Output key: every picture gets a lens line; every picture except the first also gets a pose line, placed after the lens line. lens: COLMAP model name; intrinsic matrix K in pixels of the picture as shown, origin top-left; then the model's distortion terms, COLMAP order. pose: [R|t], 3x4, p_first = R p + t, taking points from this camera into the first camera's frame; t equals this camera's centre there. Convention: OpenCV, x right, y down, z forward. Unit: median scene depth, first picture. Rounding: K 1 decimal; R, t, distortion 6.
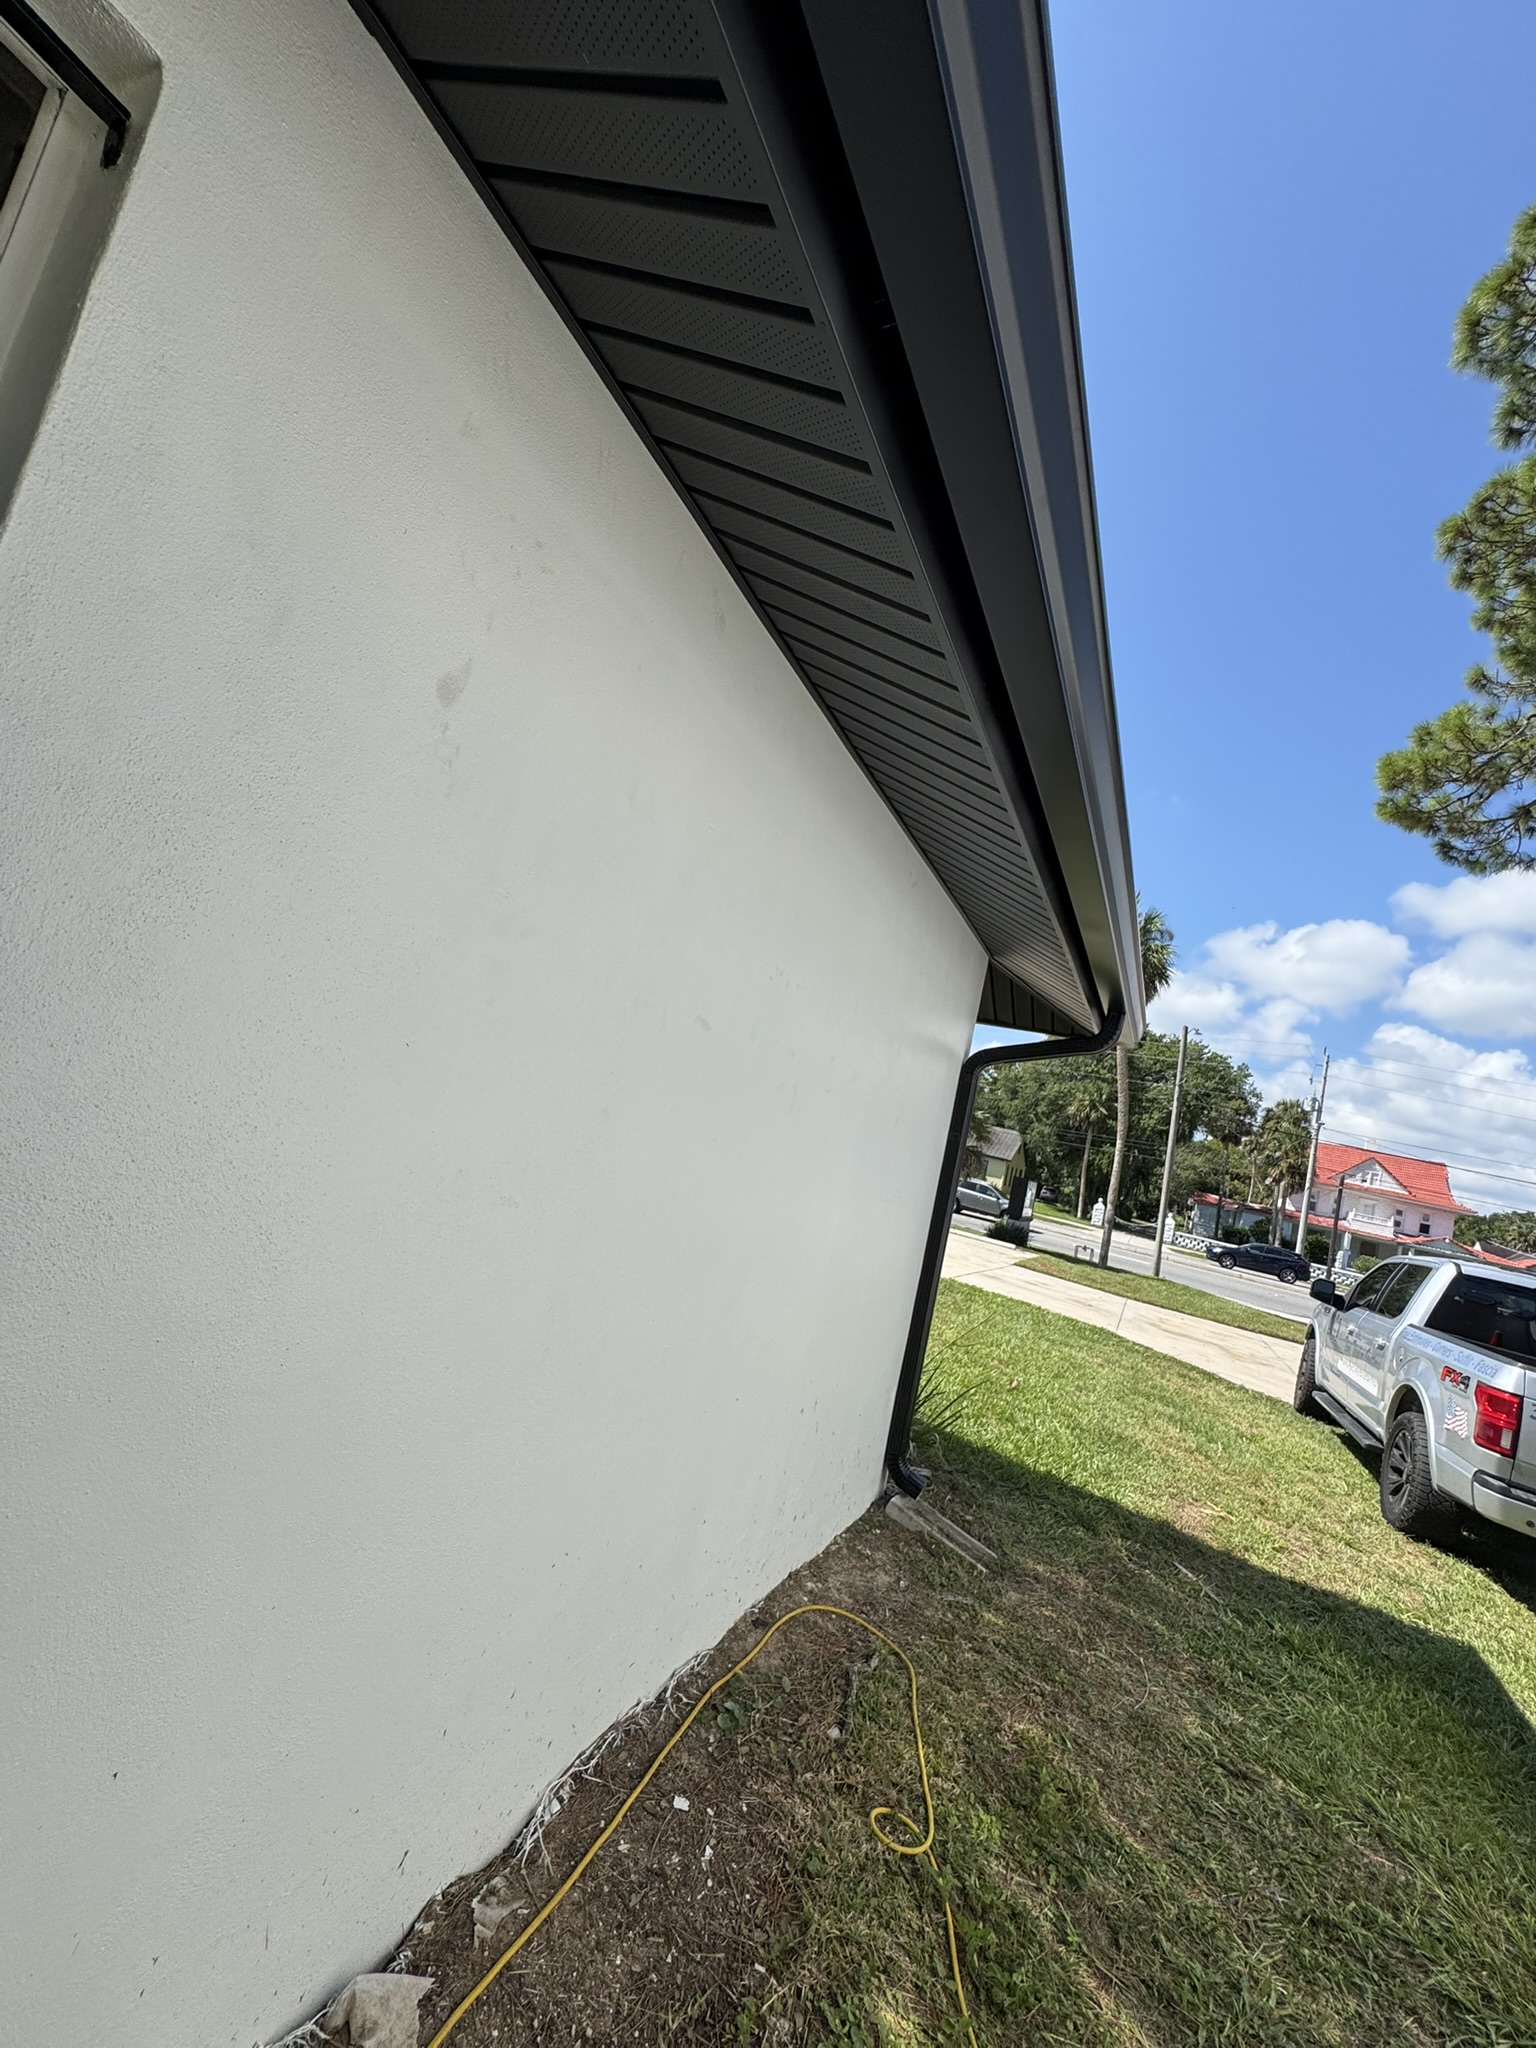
lens RADIAL K [[841.9, 0, 768.0], [0, 841.9, 1024.0], [0, 0, 1]] dist [-0.002699, -0.000244]
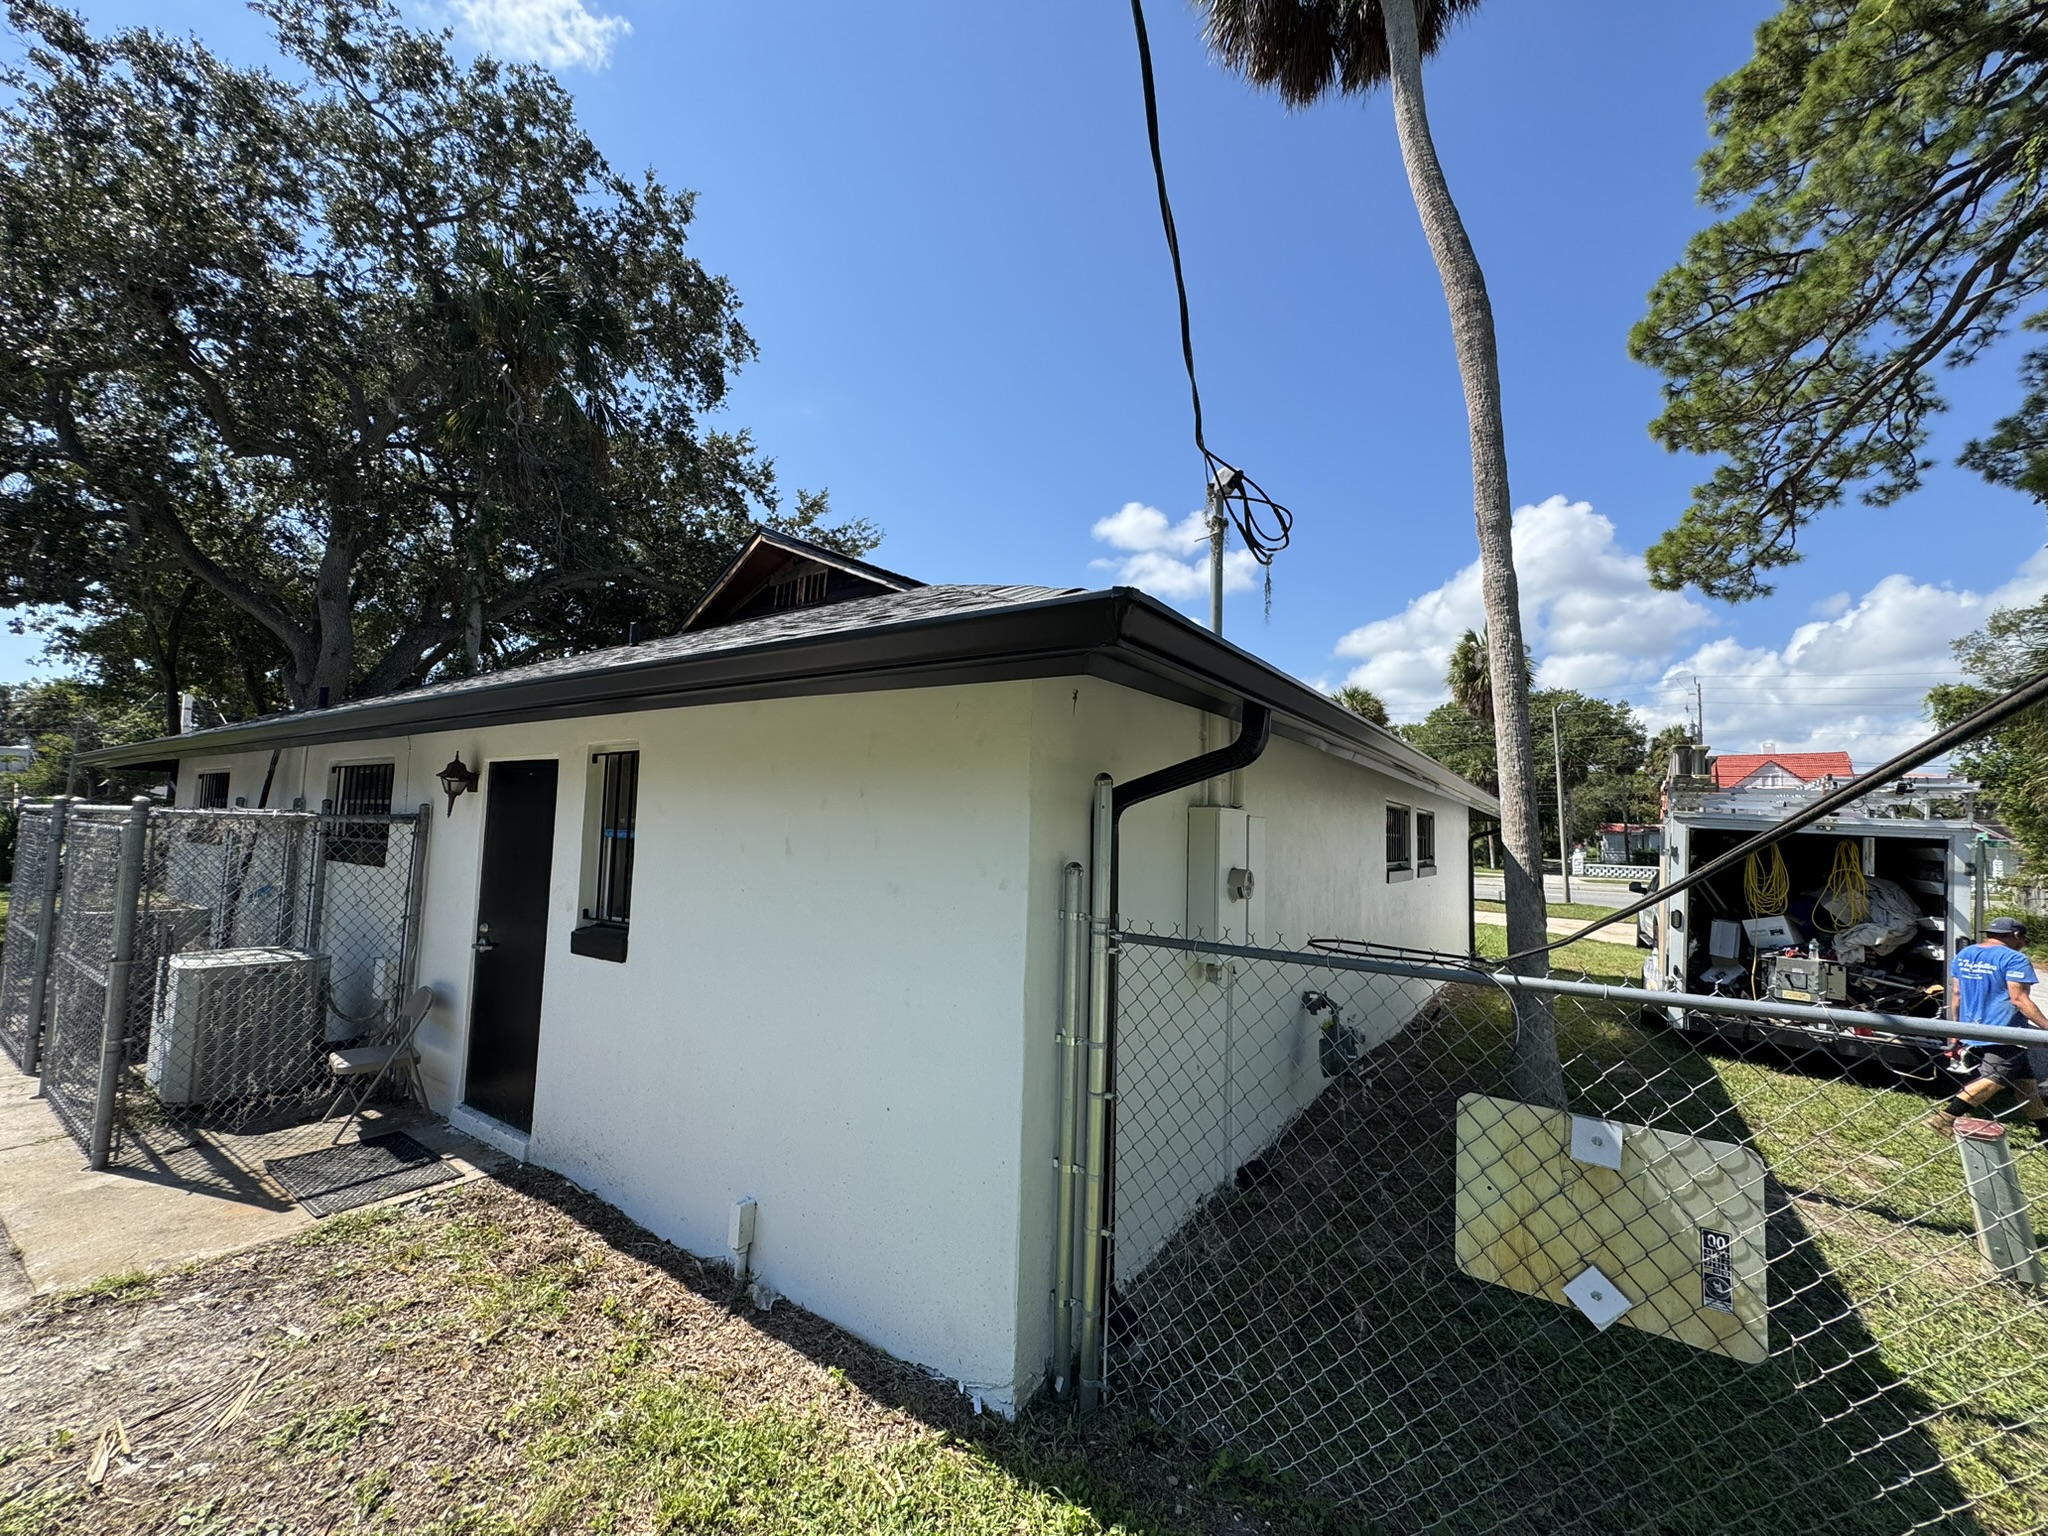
lens RADIAL K [[817.4, 0, 1021.3], [0, 817.4, 768.3], [0, 0, 1]] dist [-0.001808, -0.000409]
pose [[0.970151, -0.200384, -0.136578, -1.260321], [0.203791, 0.978949, 0.011293, -0.786050], [0.131440, -0.038789, 0.990565, -3.093032]]
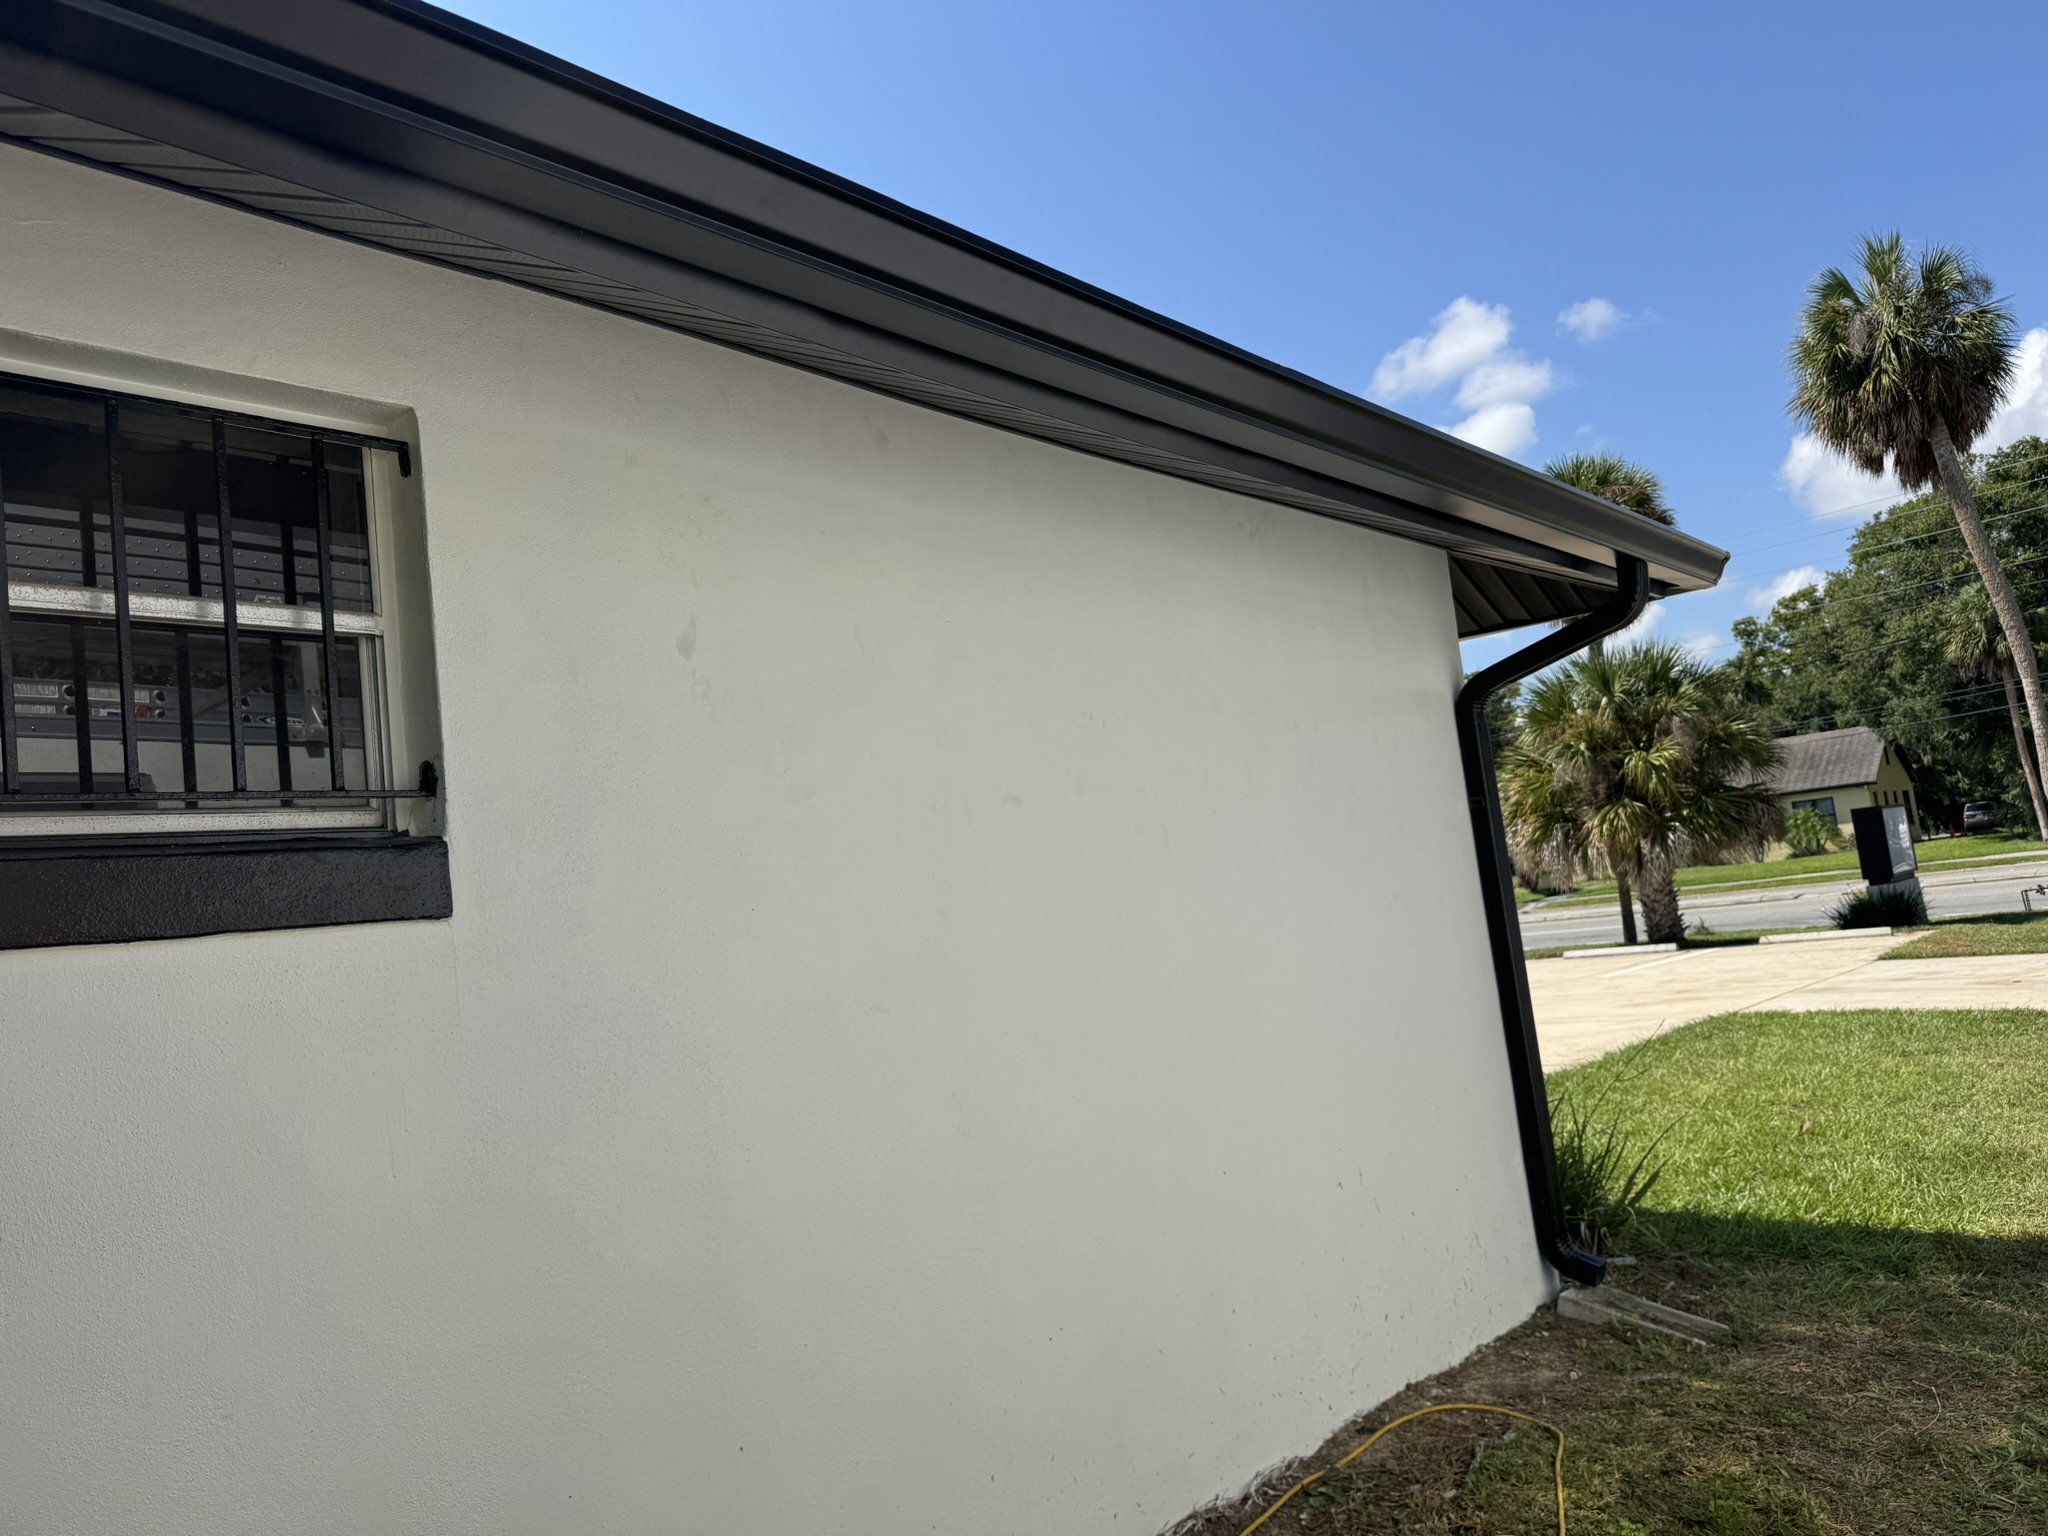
lens RADIAL K [[1457.7, 0, 1031.7], [0, 1457.7, 760.4], [0, 0, 1]] dist [0.092353, -0.118761]
pose [[0.910780, -0.351608, -0.216454, 0.167419], [0.351476, 0.935324, -0.040429, 0.016190], [0.216669, -0.039257, 0.975455, -0.345090]]
